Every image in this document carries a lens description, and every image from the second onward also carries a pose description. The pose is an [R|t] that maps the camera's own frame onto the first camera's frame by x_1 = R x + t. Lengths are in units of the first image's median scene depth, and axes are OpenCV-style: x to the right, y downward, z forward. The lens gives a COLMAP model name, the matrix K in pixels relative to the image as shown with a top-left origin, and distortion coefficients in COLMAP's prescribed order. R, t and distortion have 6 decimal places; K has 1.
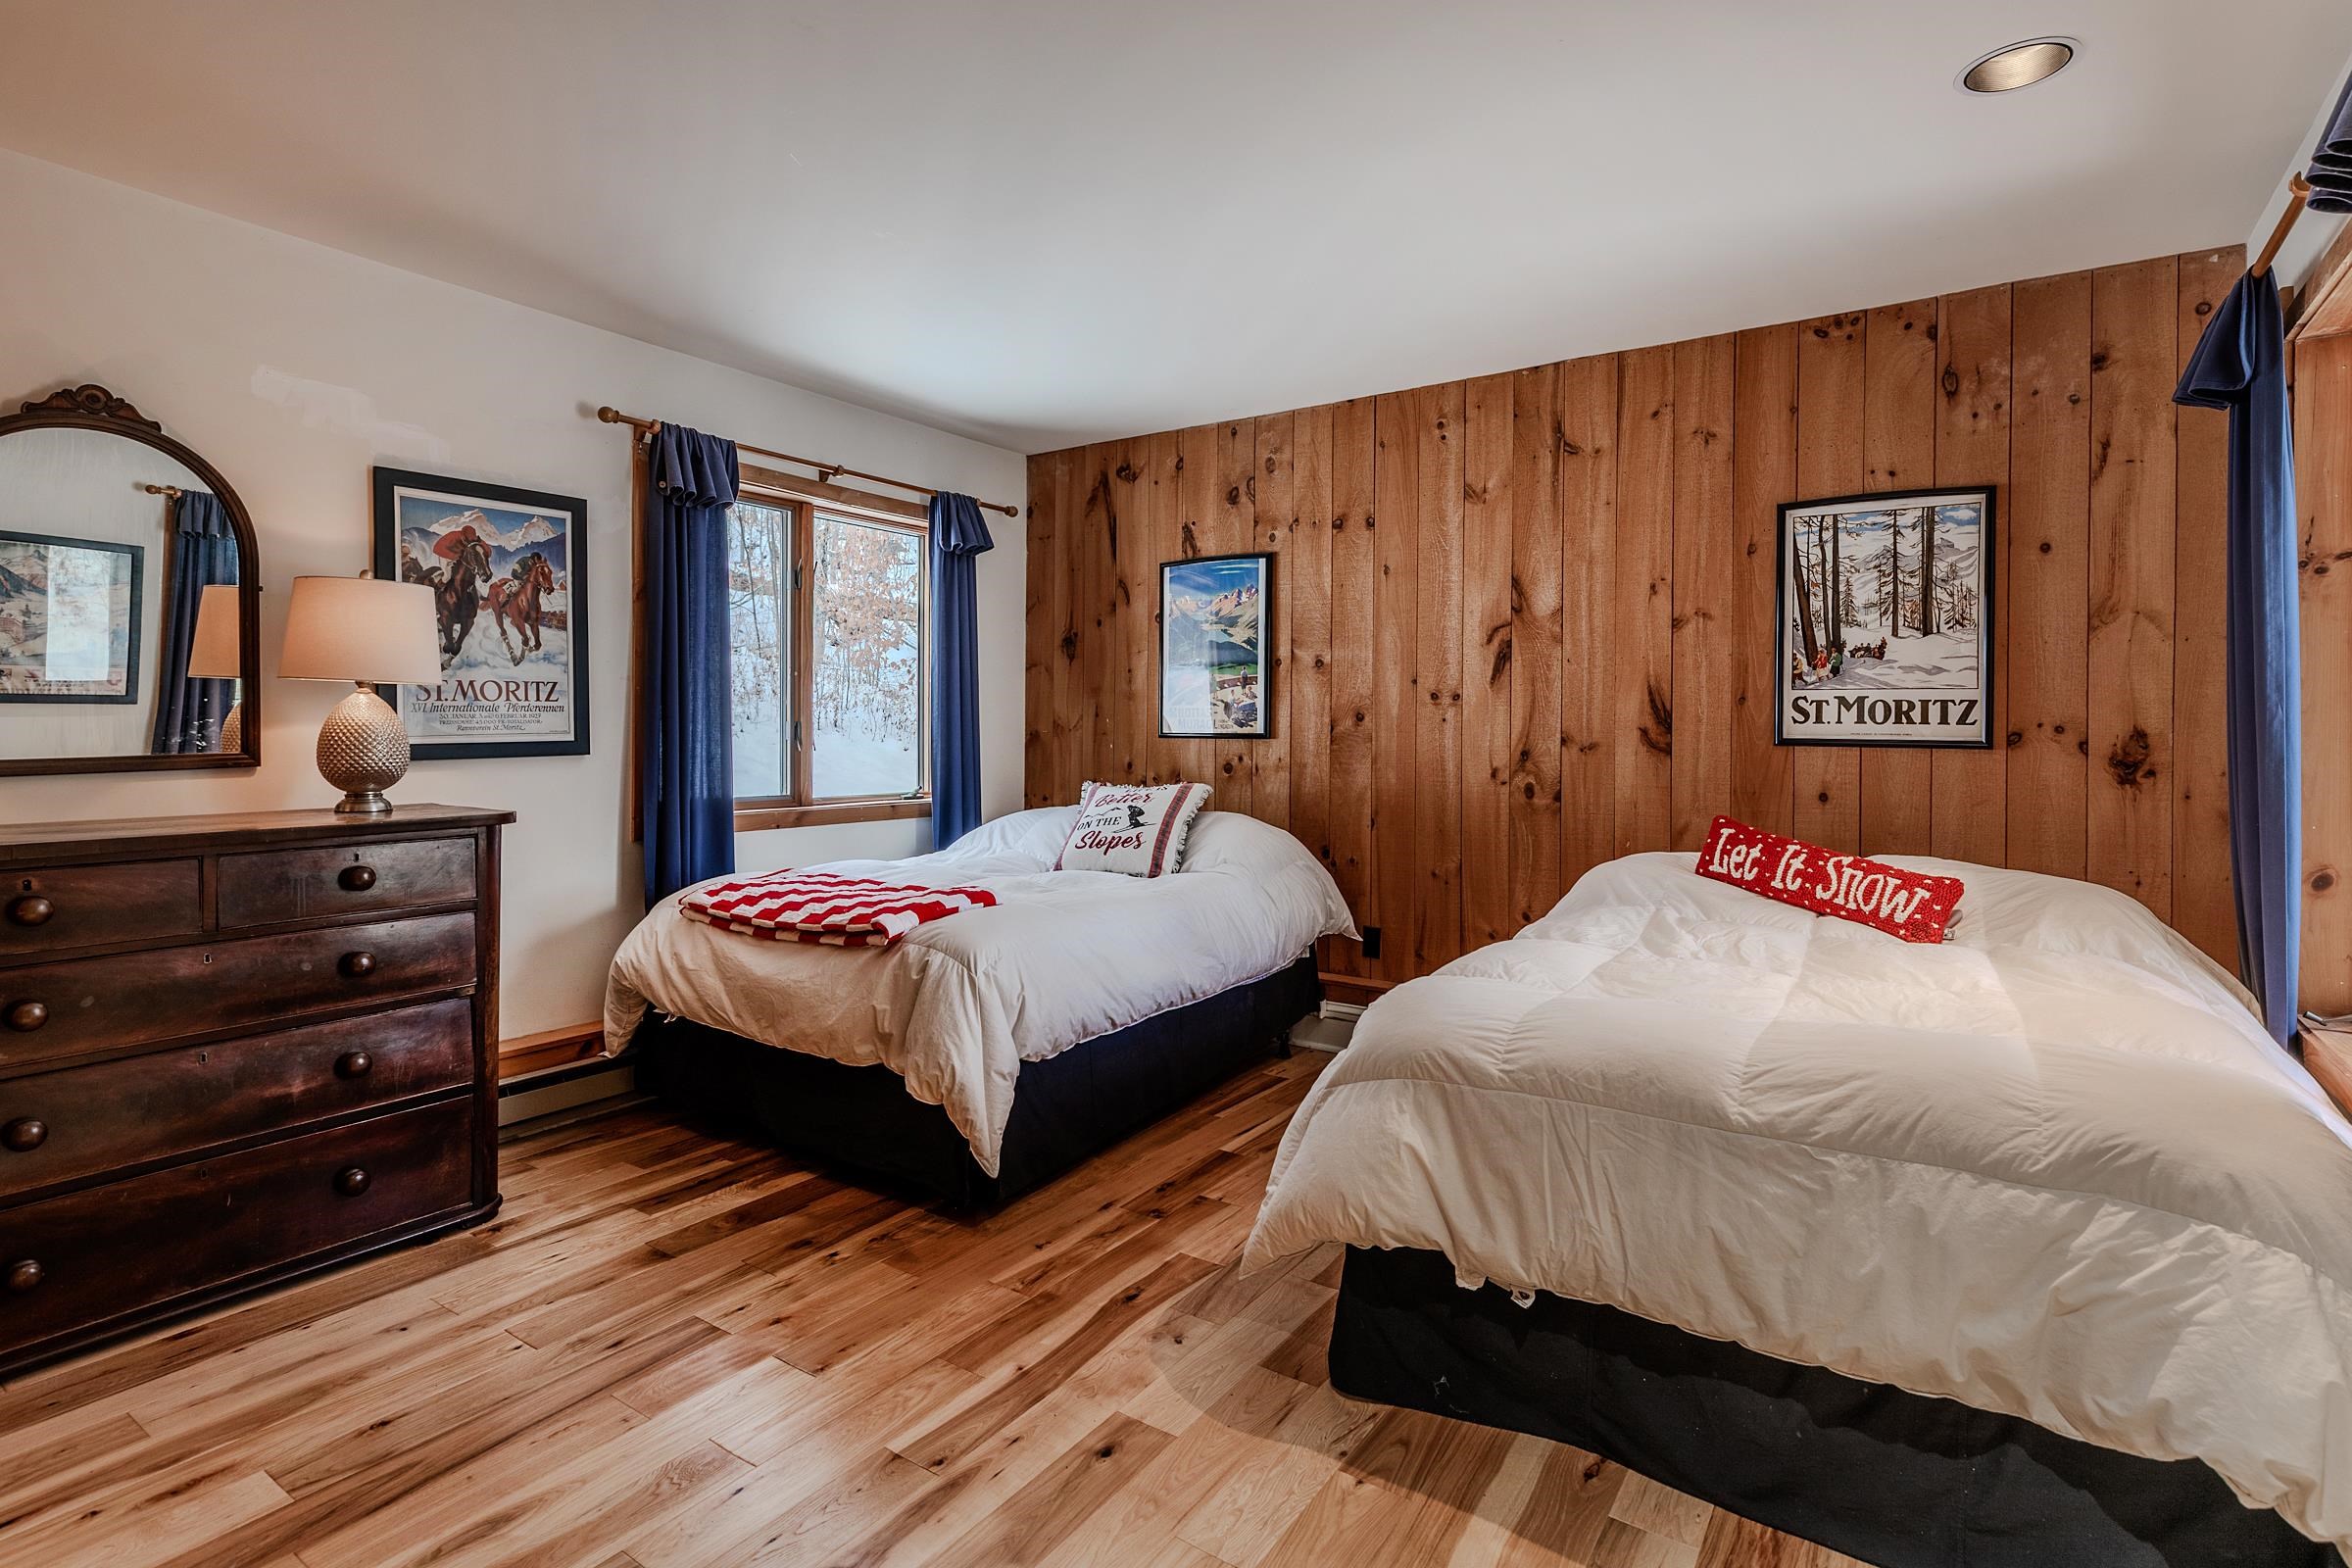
lens RADIAL K [[1138.8, 0, 1168.5], [0, 1138.8, 729.5], [0, 0, 1]] dist [0.004780, 0.000422]
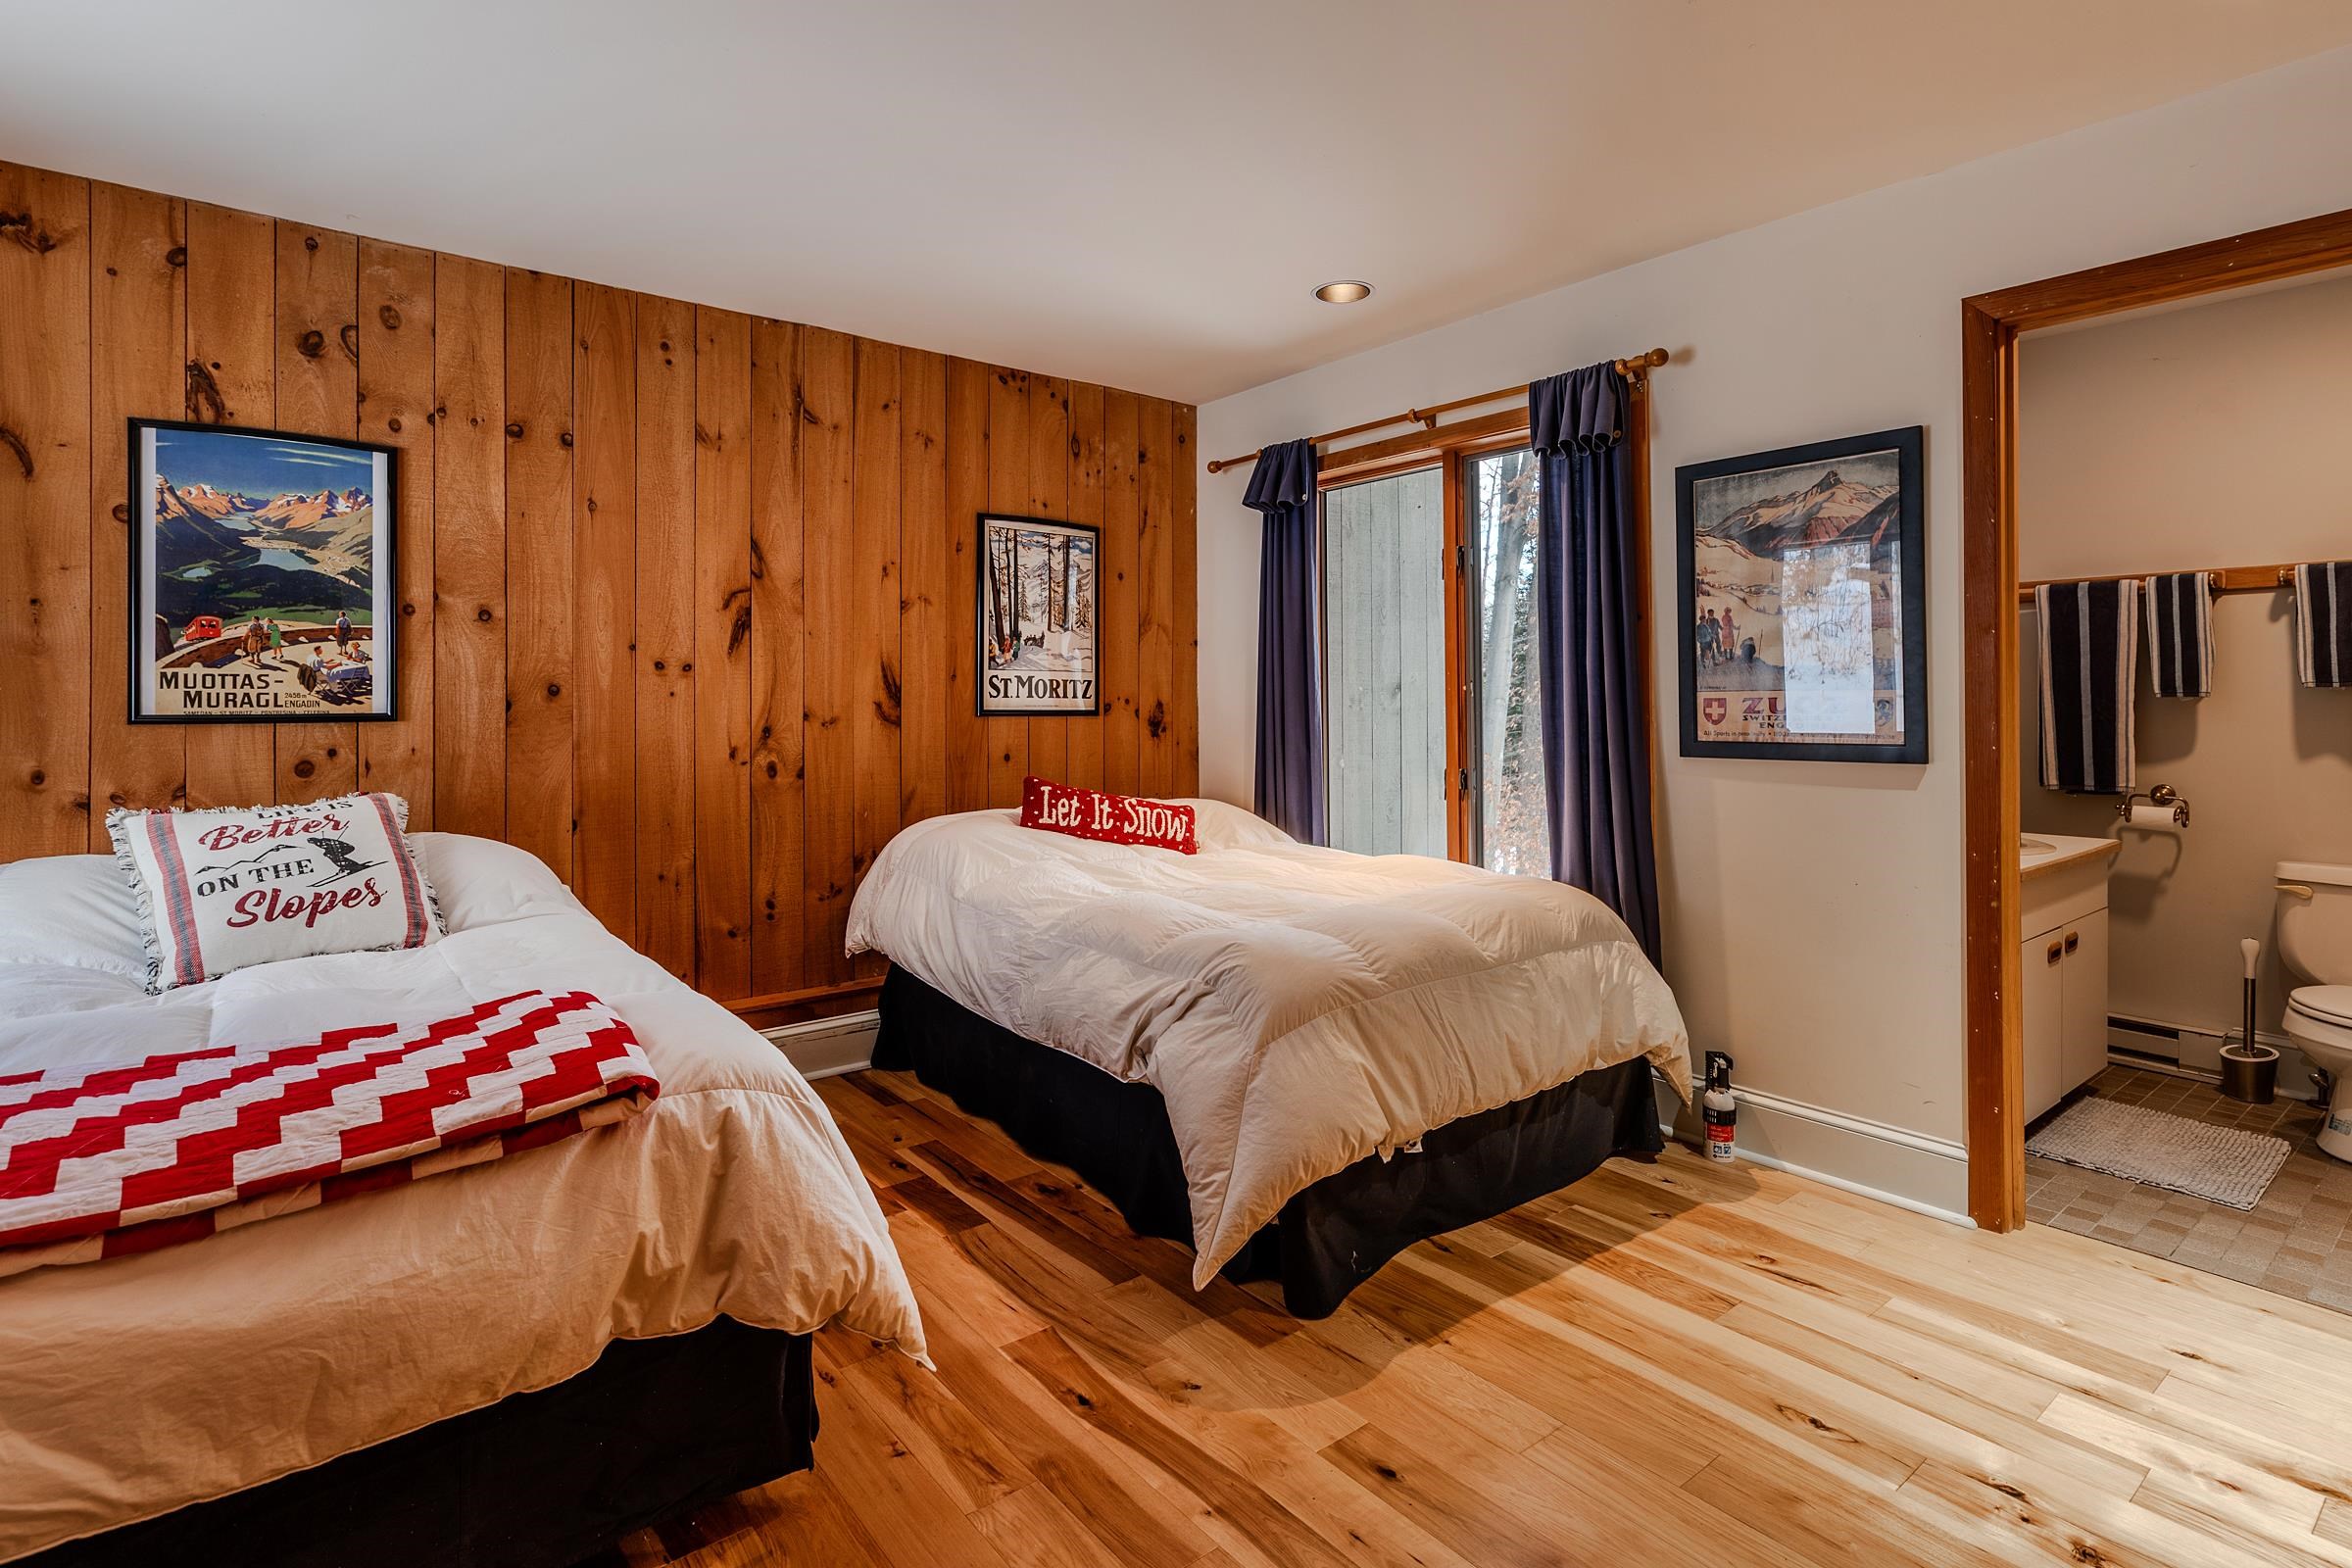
lens RADIAL K [[1137.8, 0, 1126.0], [0, 1137.8, 700.9], [0, 0, 1]] dist [0.009621, -0.000149]
pose [[0.318942, -0.006345, 0.947753, -0.513936], [0.003634, 0.999978, 0.005471, -0.007375], [-0.947767, 0.001699, 0.318959, 0.453957]]
